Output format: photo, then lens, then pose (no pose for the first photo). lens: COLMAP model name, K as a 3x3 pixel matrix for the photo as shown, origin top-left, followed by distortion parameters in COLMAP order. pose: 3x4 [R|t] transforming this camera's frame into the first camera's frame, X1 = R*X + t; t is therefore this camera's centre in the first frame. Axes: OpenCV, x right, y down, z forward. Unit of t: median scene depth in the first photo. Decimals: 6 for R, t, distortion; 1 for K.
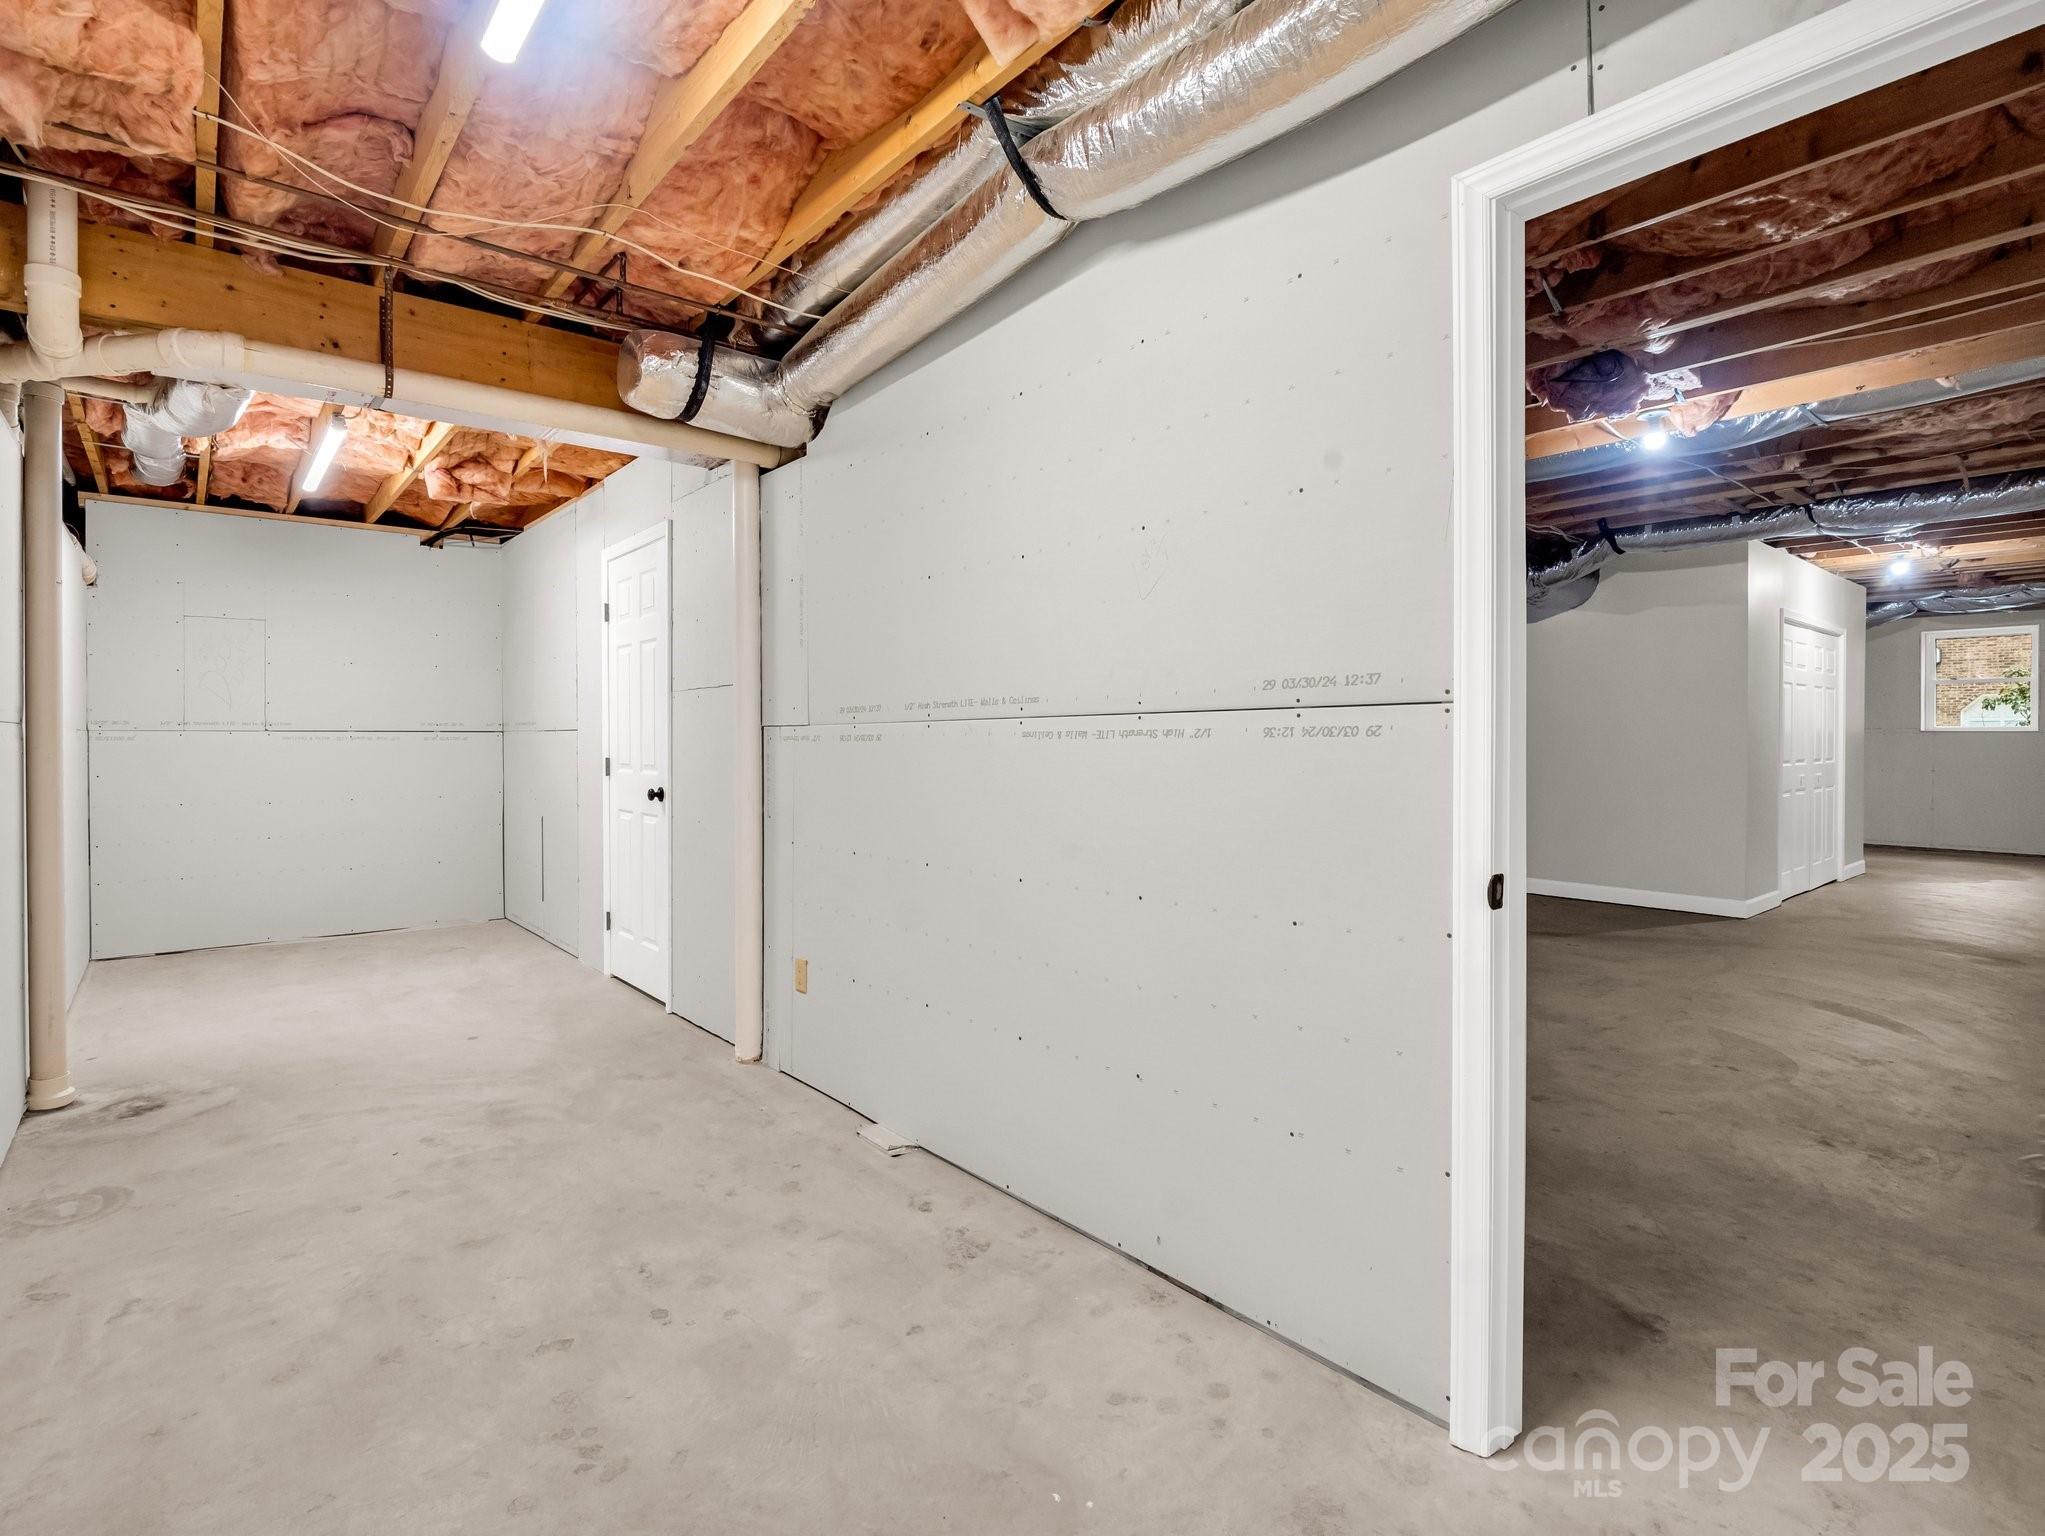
lens RADIAL K [[1018.2, 0, 1039.1], [0, 1018.2, 760.3], [0, 0, 1]] dist [-0.007402, 0.001291]
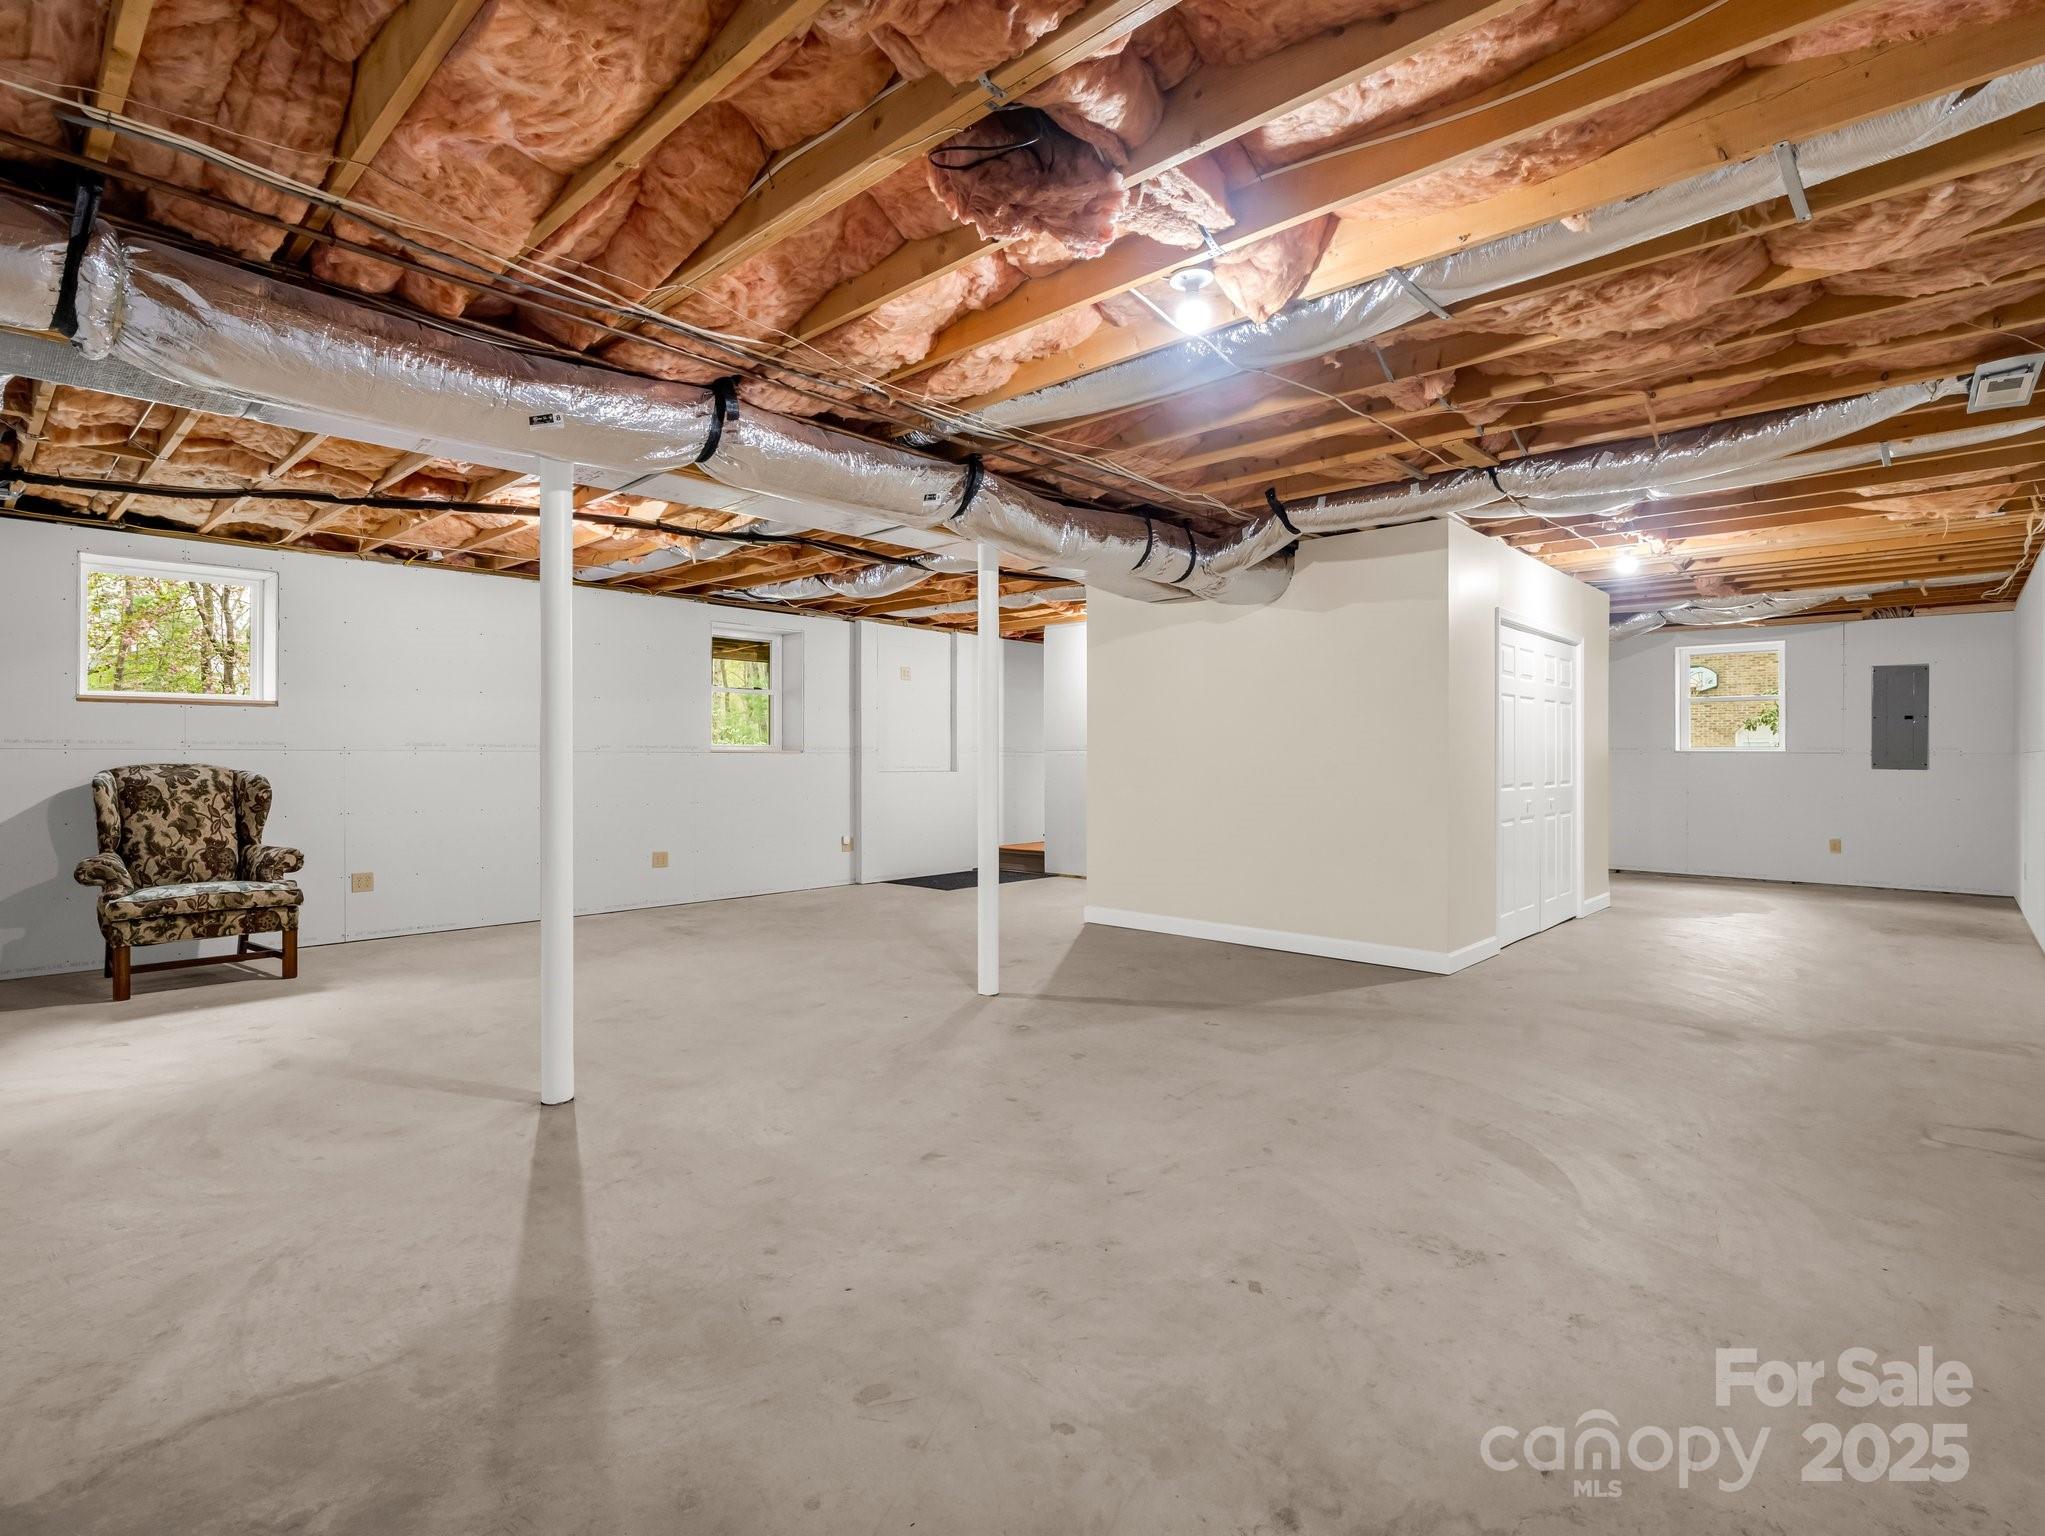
lens RADIAL K [[1018.2, 0, 1006.7], [0, 1018.2, 768.7], [0, 0, 1]] dist [-0.007402, 0.001291]
pose [[0.994130, 0.001705, 0.108182, 0.261431], [-0.000676, 0.999954, -0.009549, -0.005680], [-0.108193, 0.009420, 0.994085, 0.220199]]
